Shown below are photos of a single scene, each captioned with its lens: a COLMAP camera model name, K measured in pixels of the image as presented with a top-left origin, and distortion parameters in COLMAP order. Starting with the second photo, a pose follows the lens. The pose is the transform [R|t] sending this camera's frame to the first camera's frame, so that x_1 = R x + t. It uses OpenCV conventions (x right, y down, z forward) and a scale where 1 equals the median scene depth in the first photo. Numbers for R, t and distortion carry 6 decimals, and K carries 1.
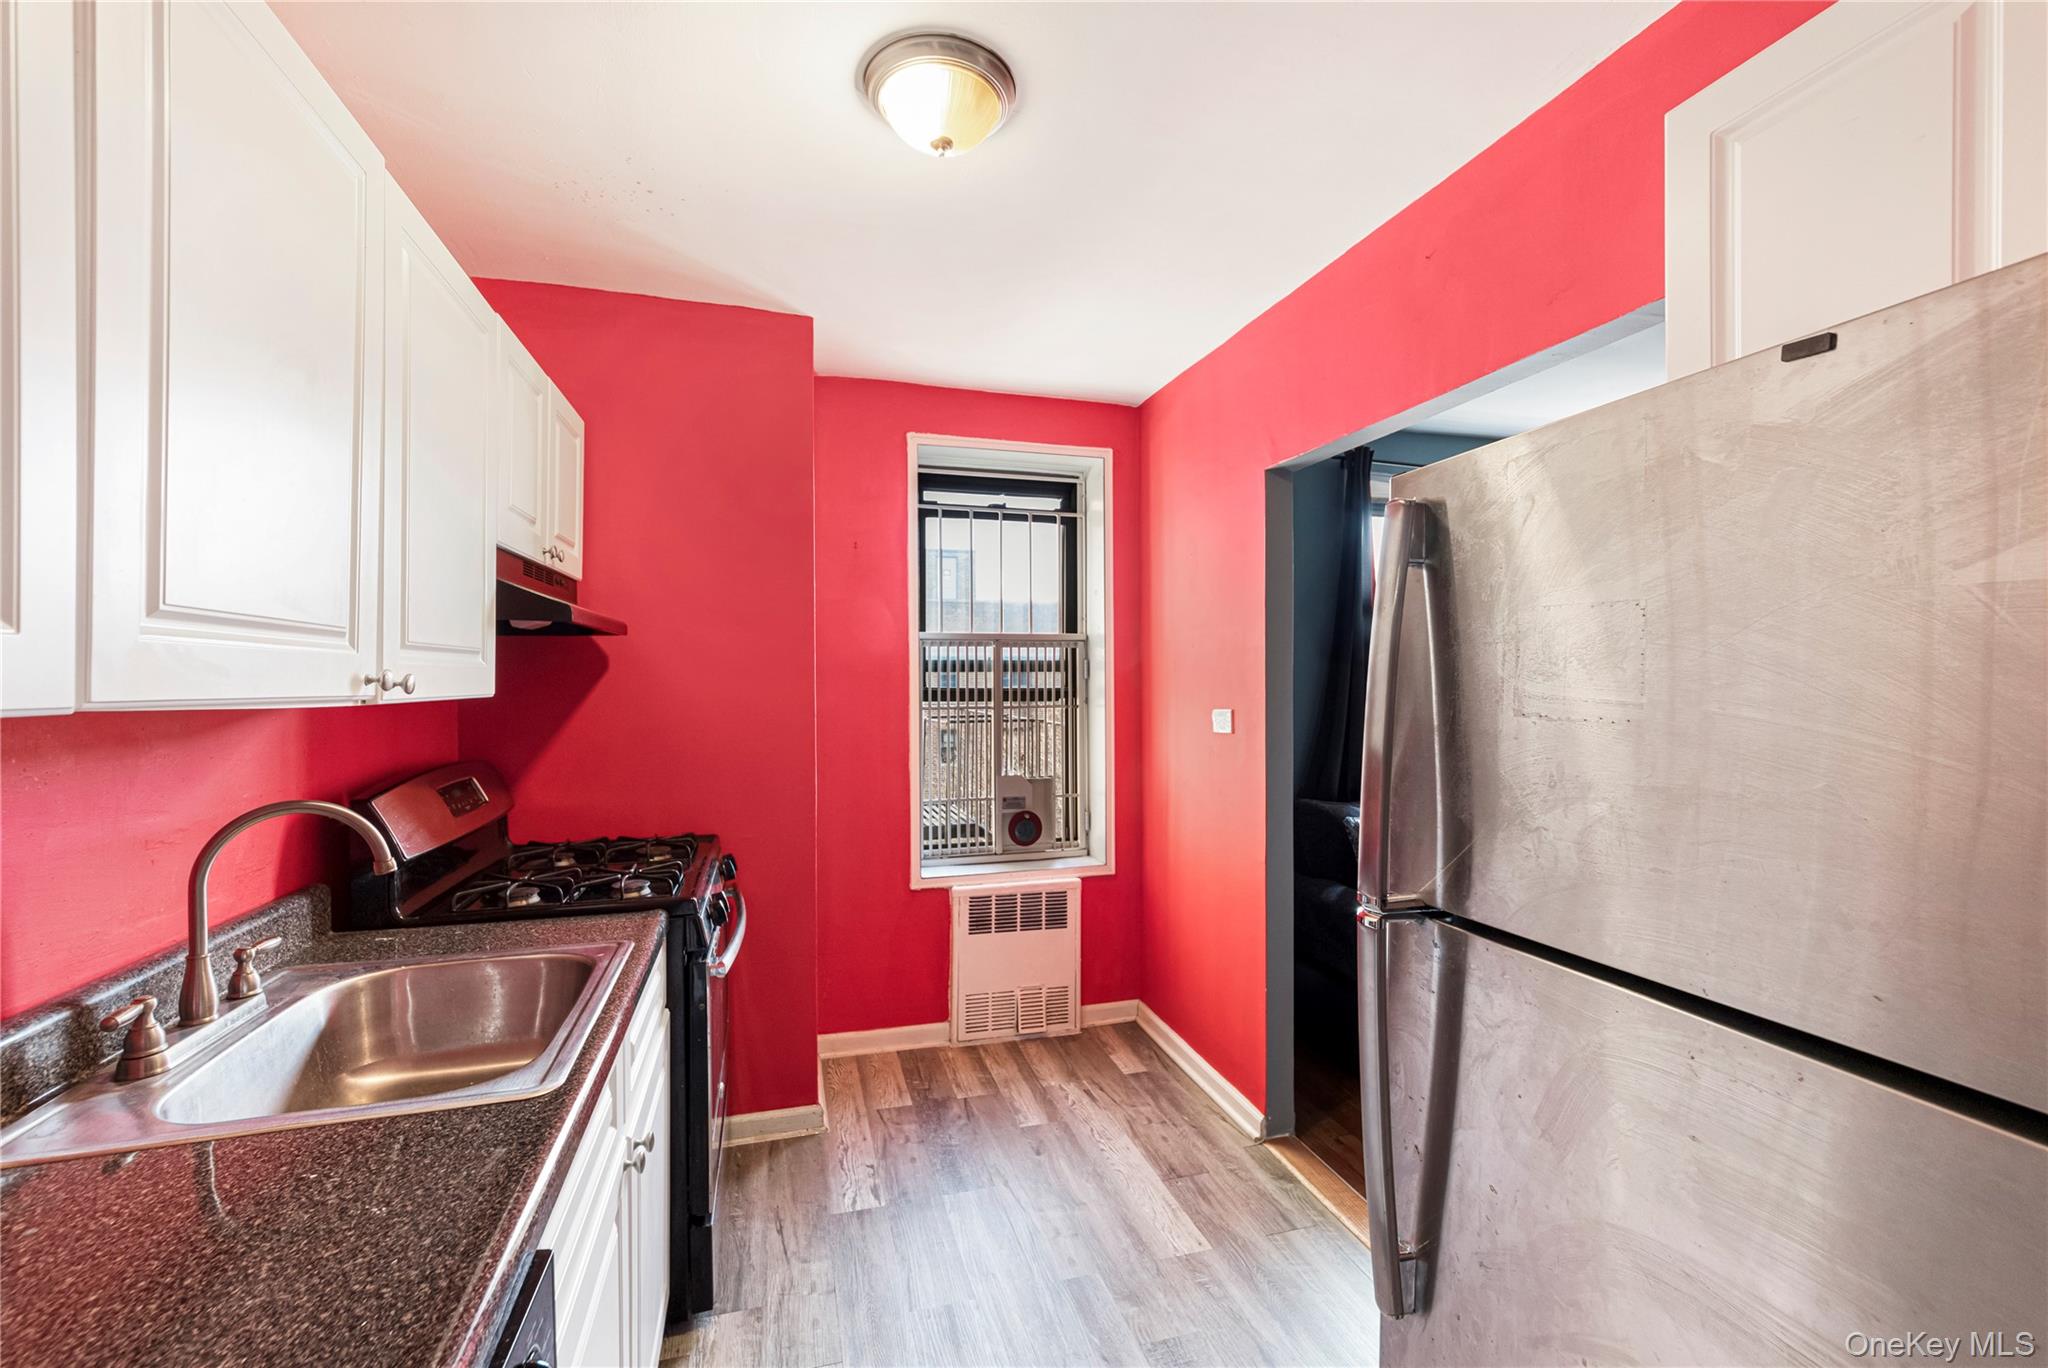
lens RADIAL K [[856.0, 0, 1032.3], [0, 856.0, 696.5], [0, 0, 1]] dist [0.001401, -0.000036]
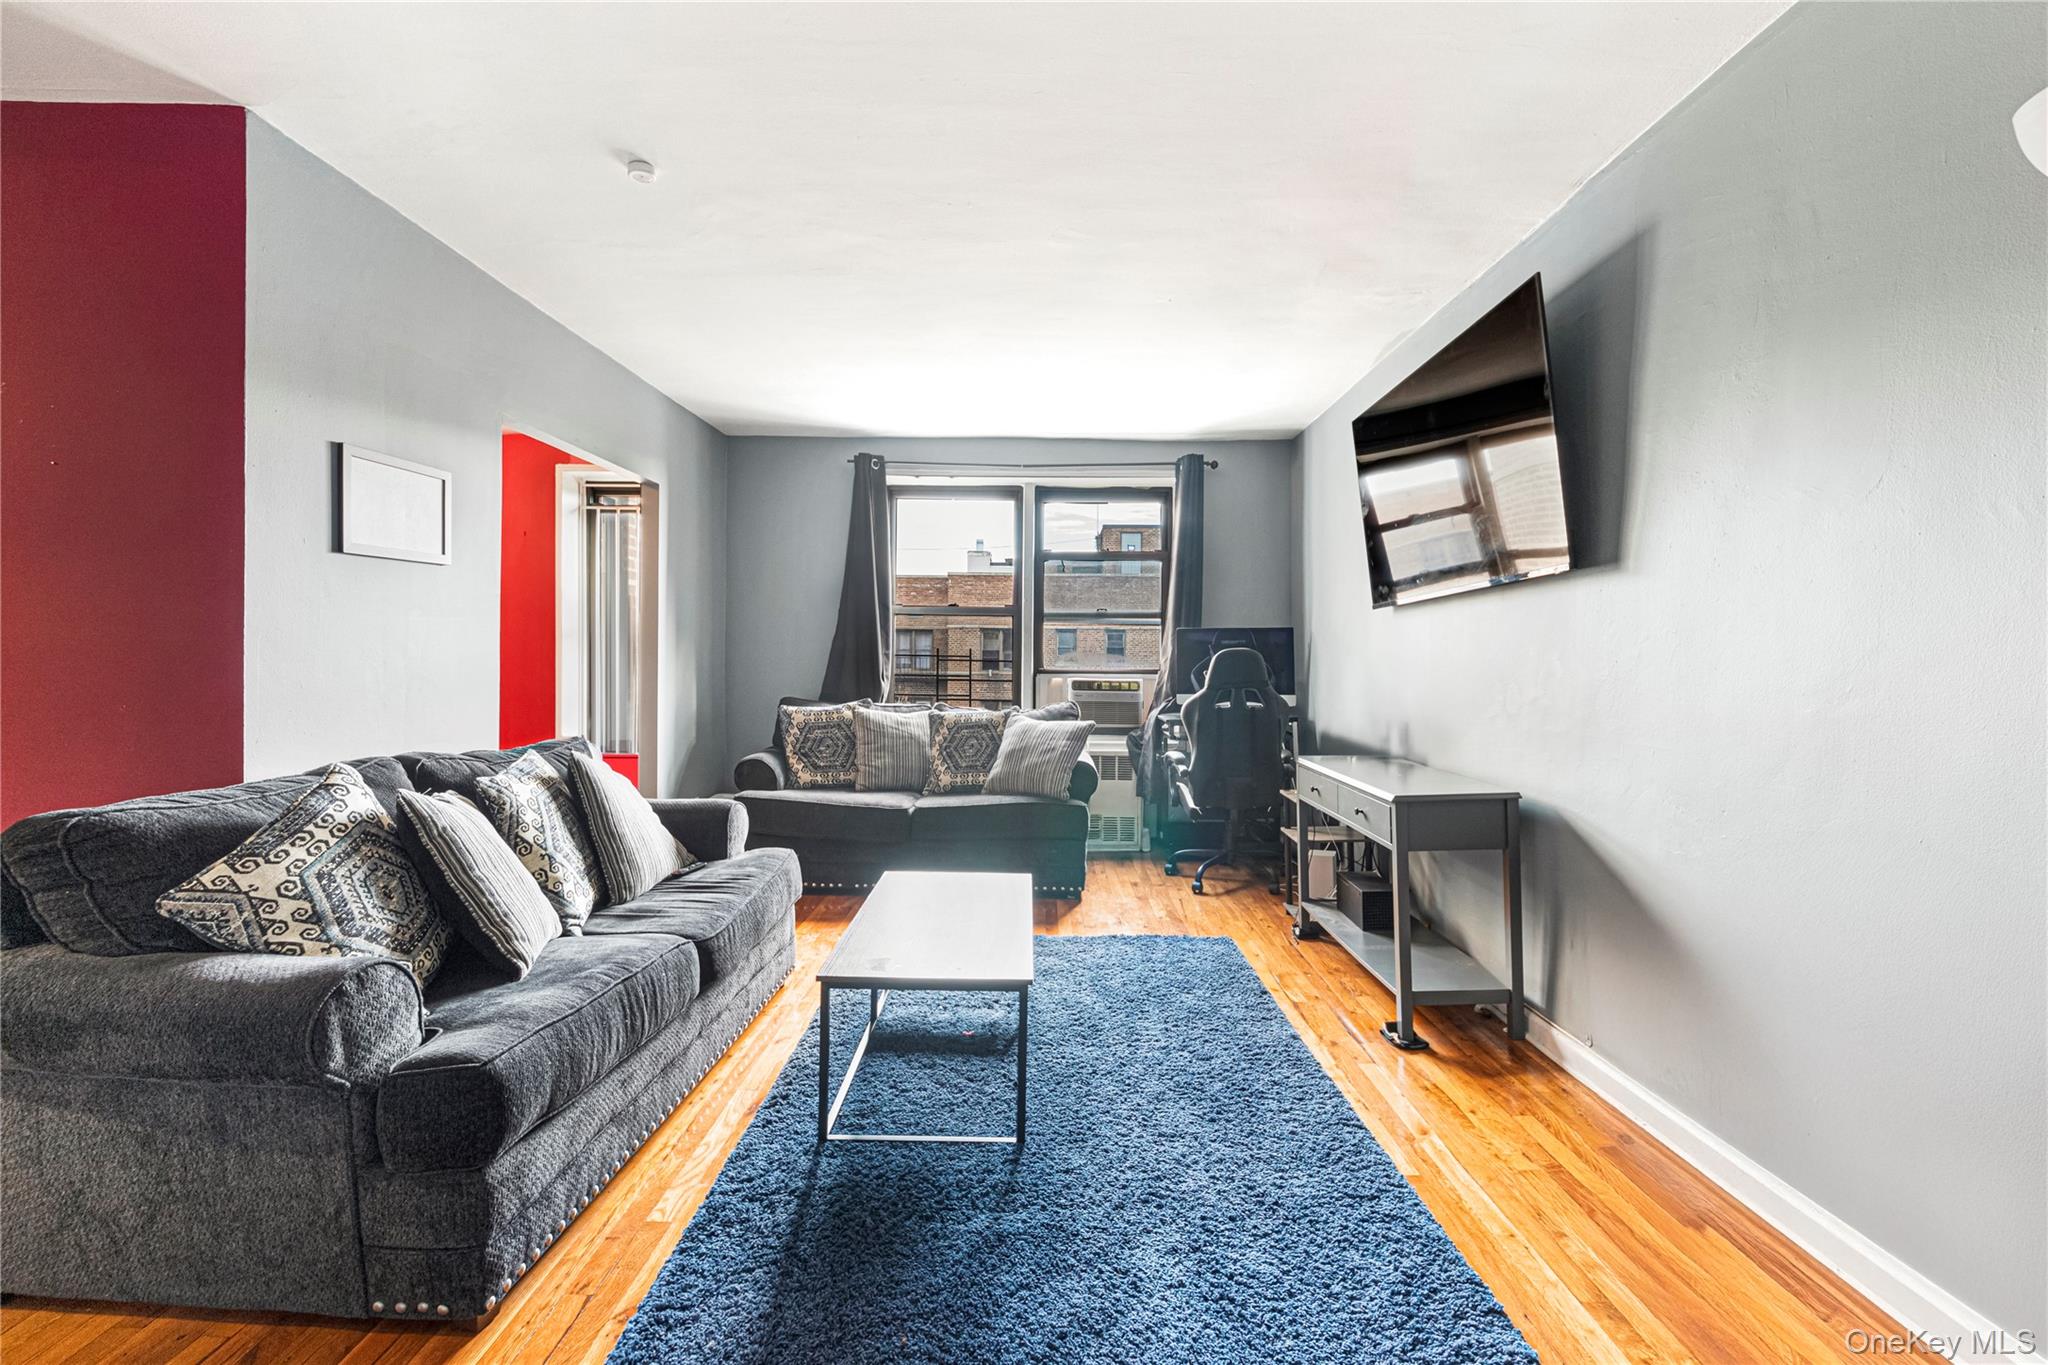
lens RADIAL K [[893.8, 0, 1016.4], [0, 893.8, 659.7], [0, 0, 1]] dist [0.002407, 0.000114]
pose [[0.950257, 0.014128, -0.311147, 1.231077], [-0.018767, 0.999753, -0.011919, 0.069857], [0.310902, 0.017165, 0.950287, -0.353992]]
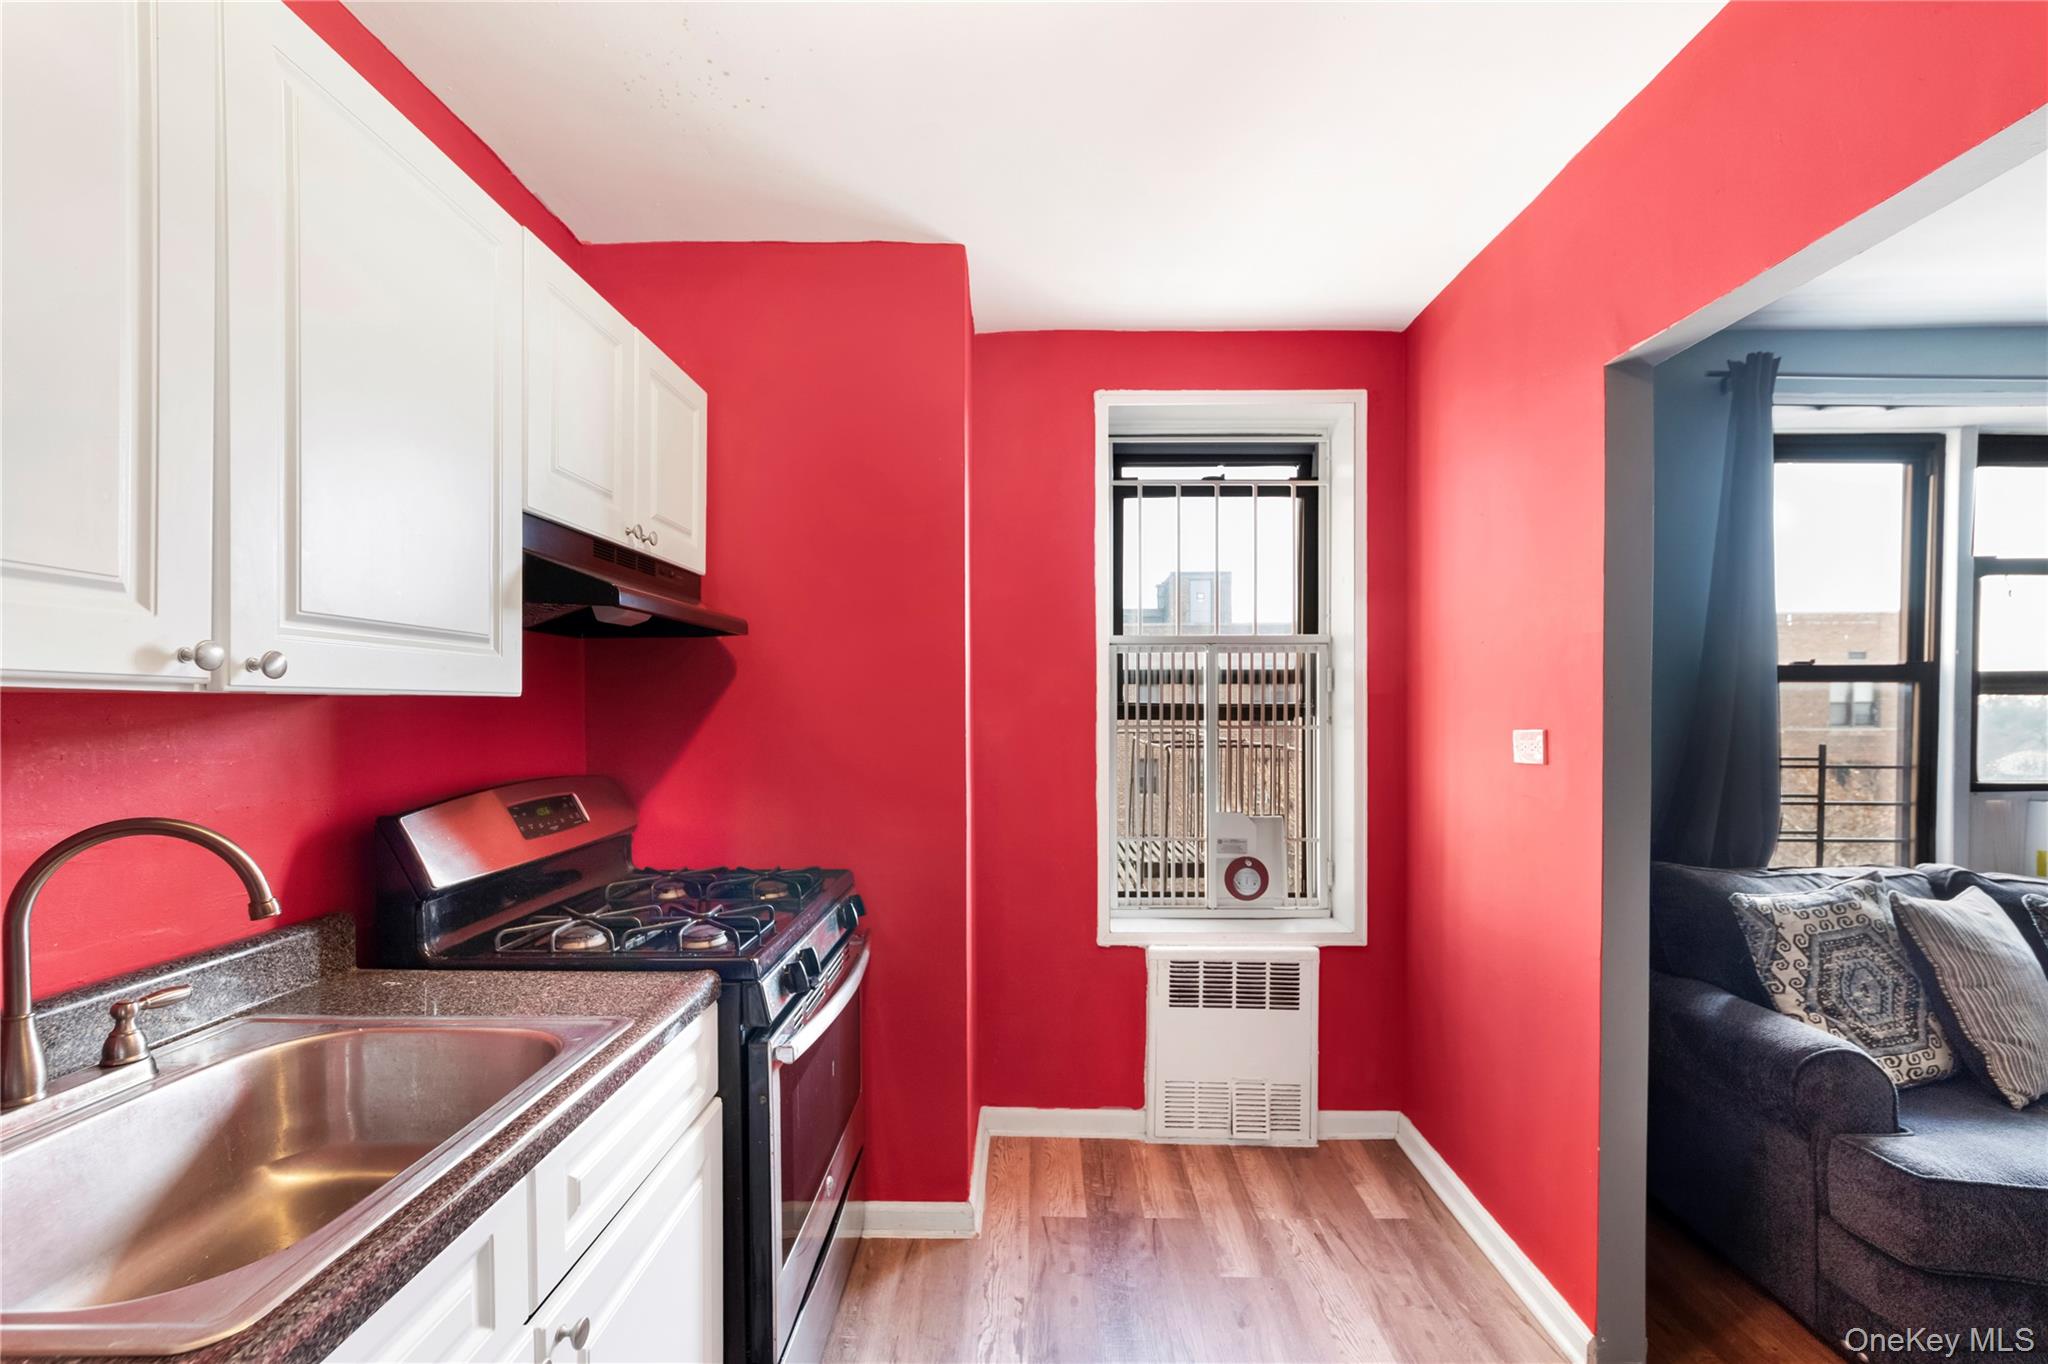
lens RADIAL K [[853.8, 0, 1016.2], [0, 853.8, 724.2], [0, 0, 1]] dist [-0.000976, -0.000241]
pose [[0.949586, 0.007236, -0.313423, 0.040817], [-0.007471, 0.999972, 0.000451, 0.011823], [0.313417, 0.001913, 0.949614, 0.194048]]
